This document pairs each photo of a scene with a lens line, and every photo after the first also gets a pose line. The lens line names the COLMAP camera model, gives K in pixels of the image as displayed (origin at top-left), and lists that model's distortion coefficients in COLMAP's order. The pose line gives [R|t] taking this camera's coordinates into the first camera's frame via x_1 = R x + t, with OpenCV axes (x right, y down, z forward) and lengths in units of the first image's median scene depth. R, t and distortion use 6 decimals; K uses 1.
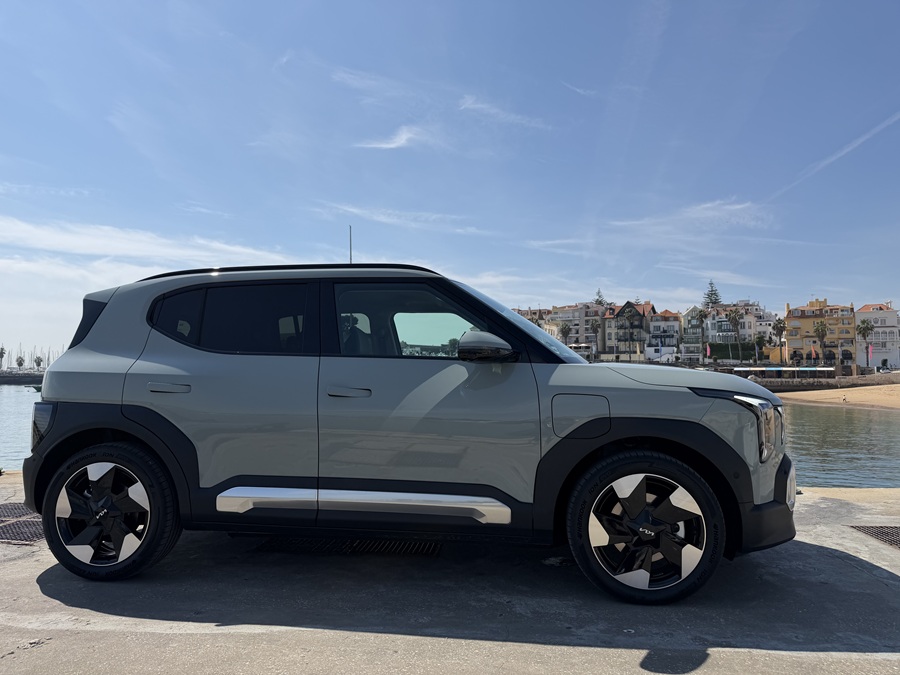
lens RADIAL K [[649.2, 0, 464.5], [0, 649.2, 360.8], [0, 0, 1]] dist [0.038298, -0.045251]
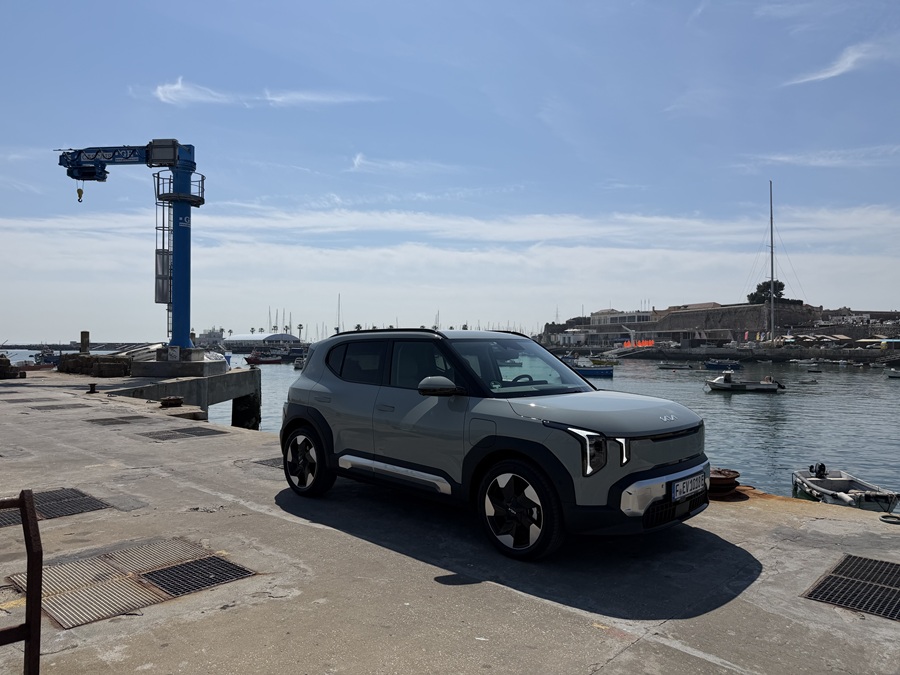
lens RADIAL K [[649.2, 0, 446.1], [0, 649.2, 310.5], [0, 0, 1]] dist [0.038298, -0.045251]
pose [[0.788653, -0.031241, -0.614044, 1.029615], [0.016323, 0.999420, -0.029884, -0.158277], [0.614622, 0.013545, 0.788706, -0.301353]]
